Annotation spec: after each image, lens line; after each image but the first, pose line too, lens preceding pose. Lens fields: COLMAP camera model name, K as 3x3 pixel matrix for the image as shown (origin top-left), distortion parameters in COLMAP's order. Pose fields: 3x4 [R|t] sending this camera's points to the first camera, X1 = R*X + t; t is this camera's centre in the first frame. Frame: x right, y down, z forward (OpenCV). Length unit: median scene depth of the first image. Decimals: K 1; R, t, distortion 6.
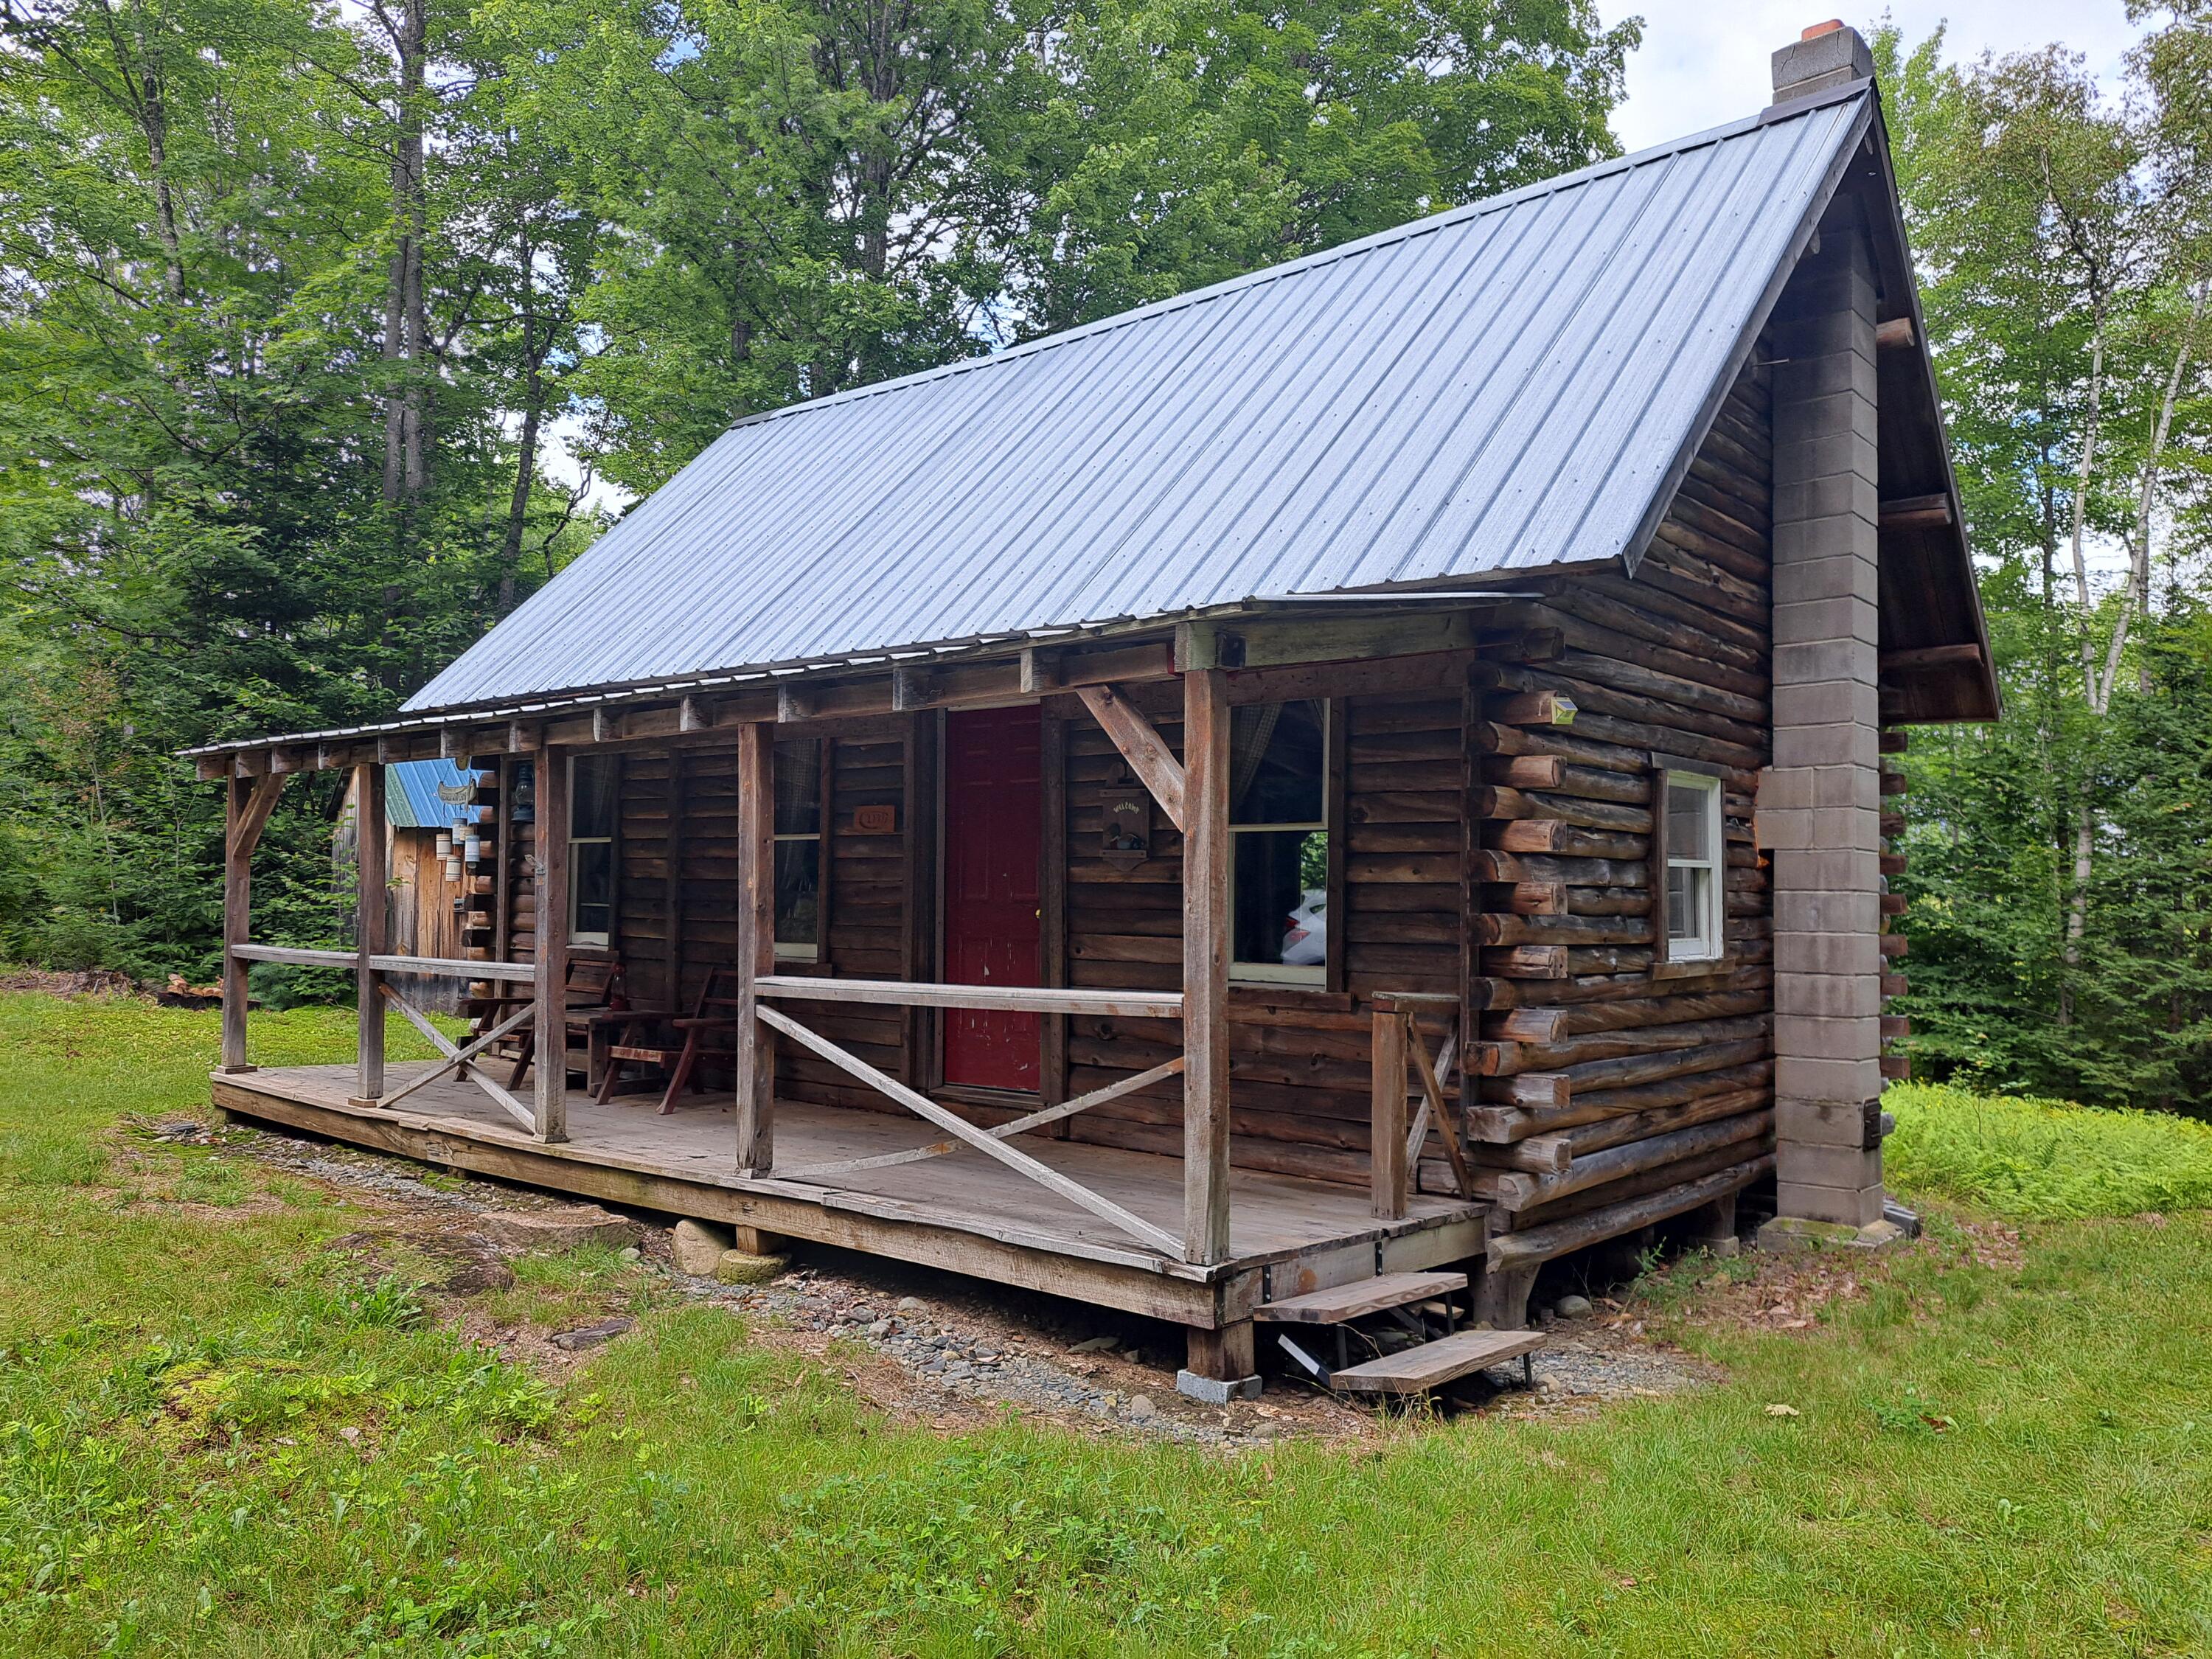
lens RADIAL K [[1579.9, 0, 1111.5], [0, 1579.9, 843.1], [0, 0, 1]] dist [0.079056, -0.070757]
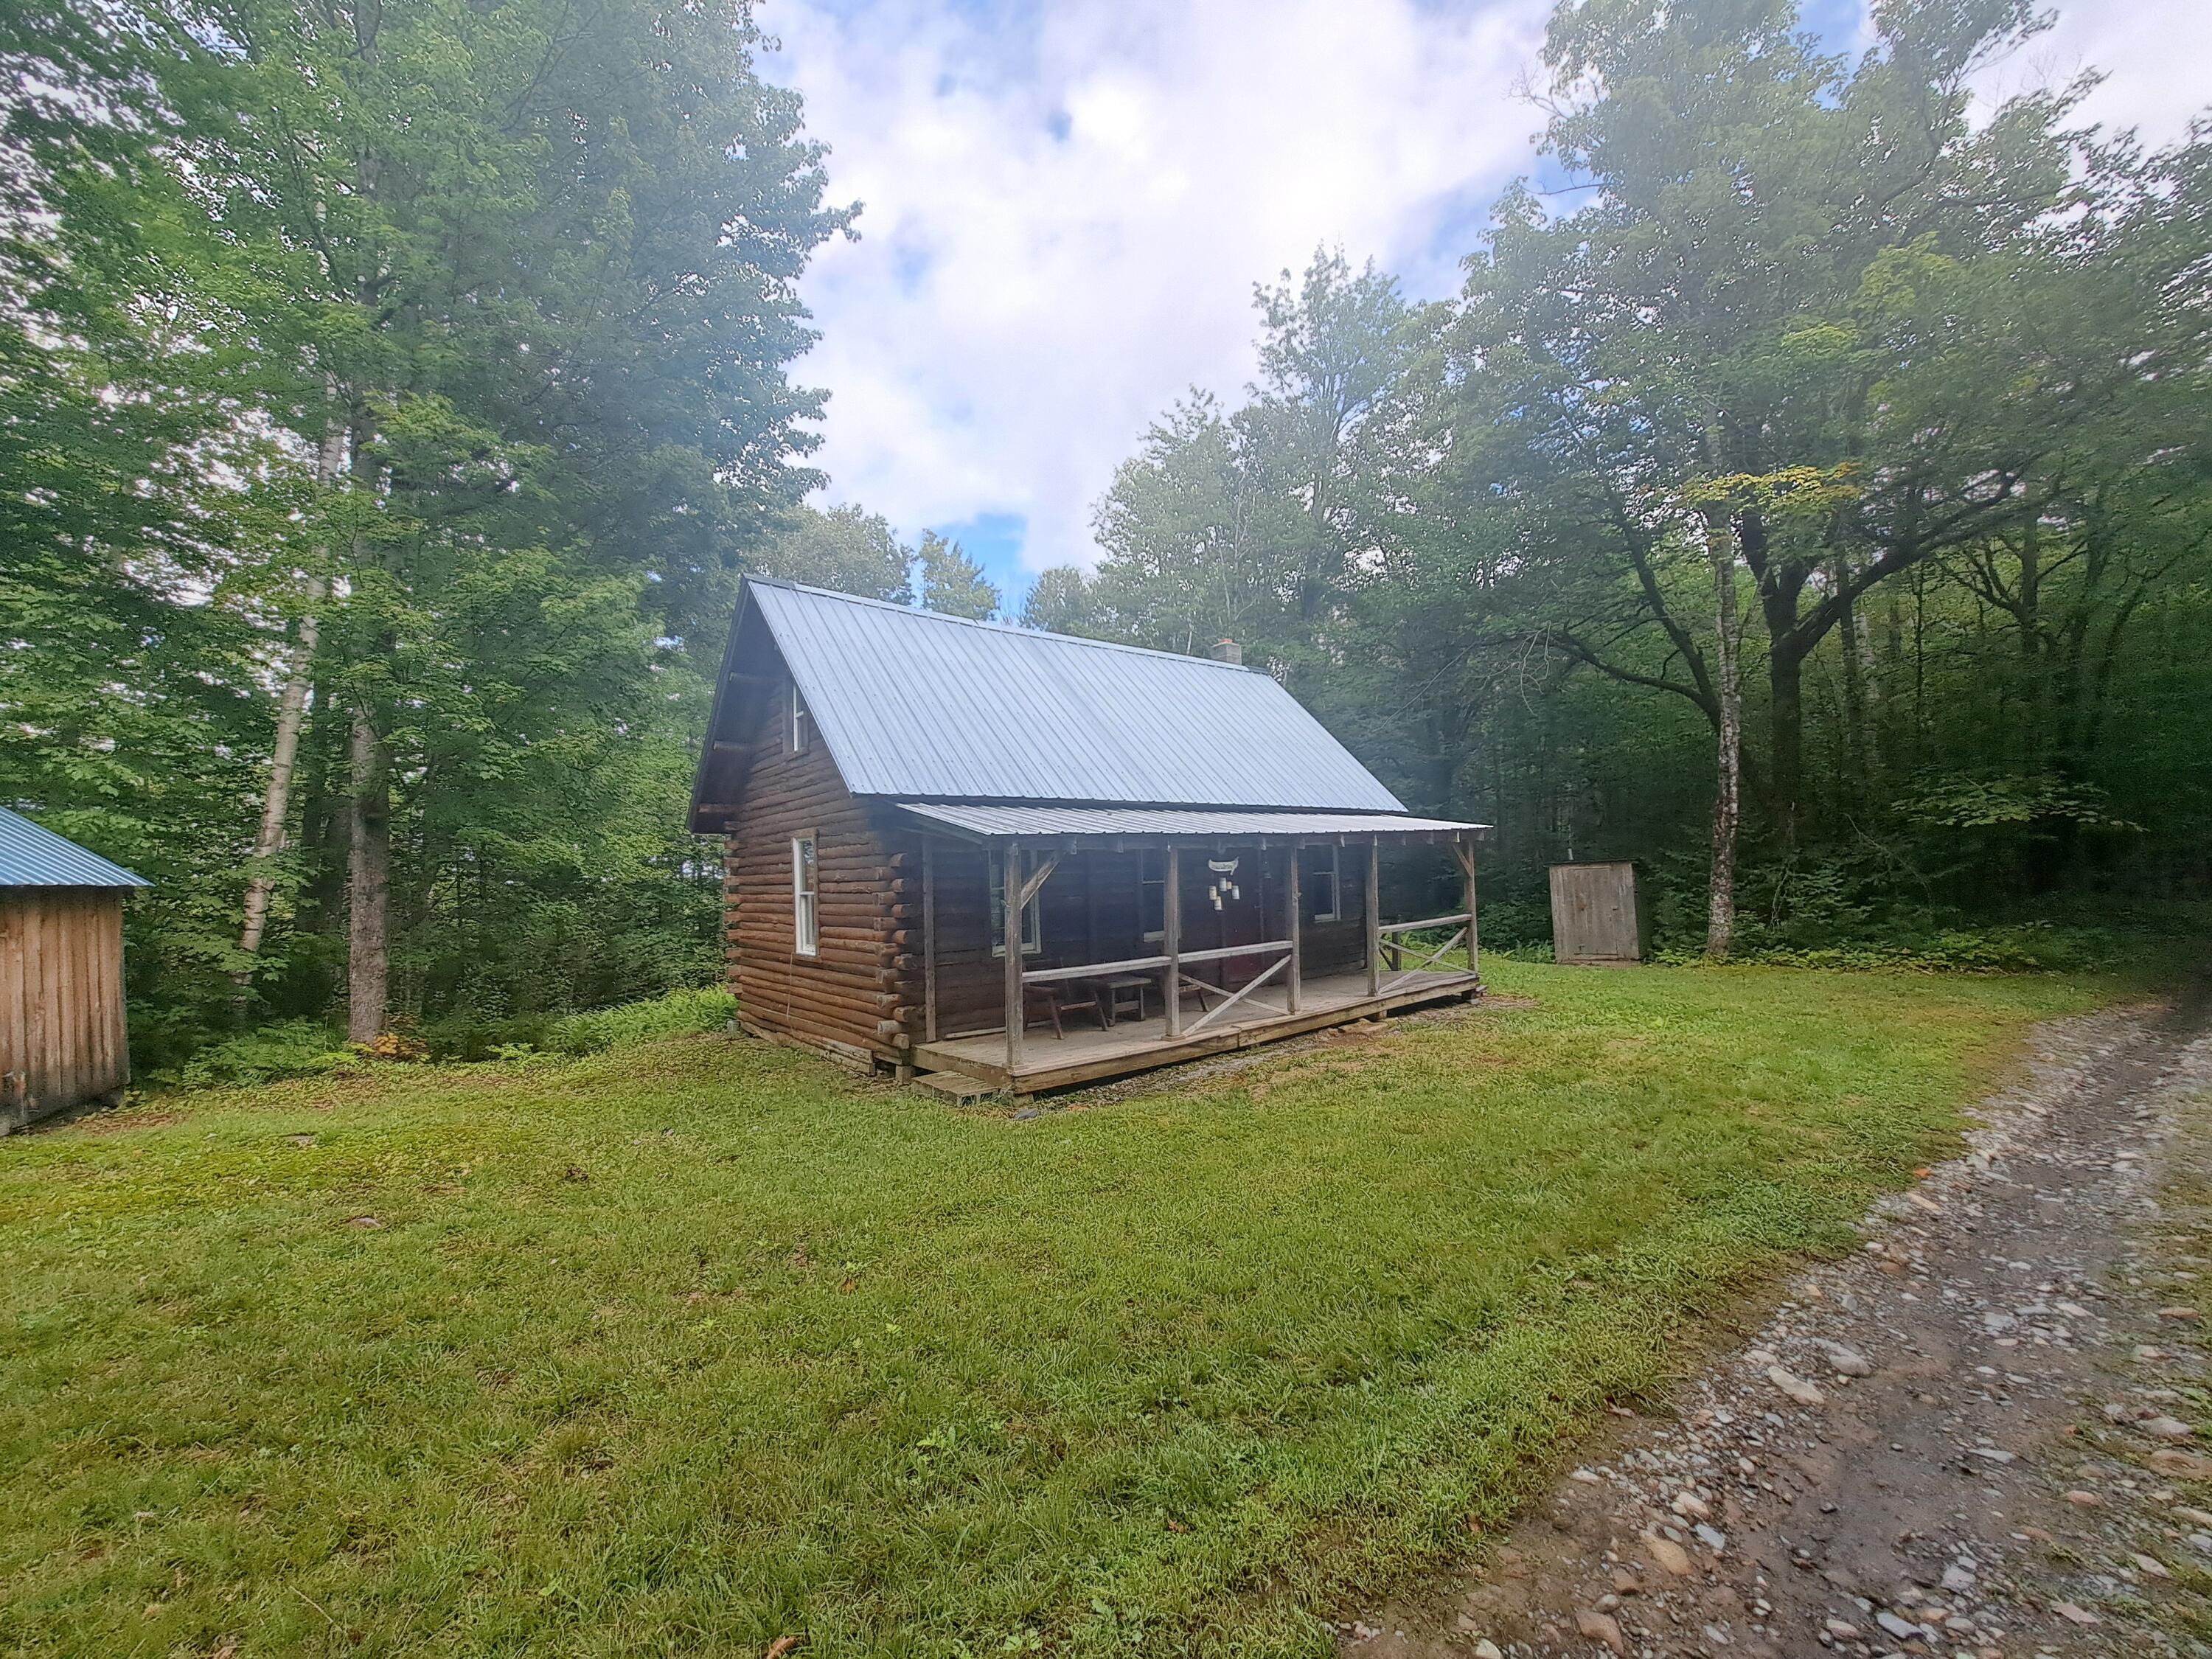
lens RADIAL K [[887.6, 0, 1106.0], [0, 887.6, 829.5], [0, 0, 1]] dist [0.000216, 0.000042]
pose [[0.193898, 0.055099, 0.979473, -1.766478], [0.049653, 0.996591, -0.065892, -0.018792], [-0.979764, 0.061410, 0.190501, 1.023808]]
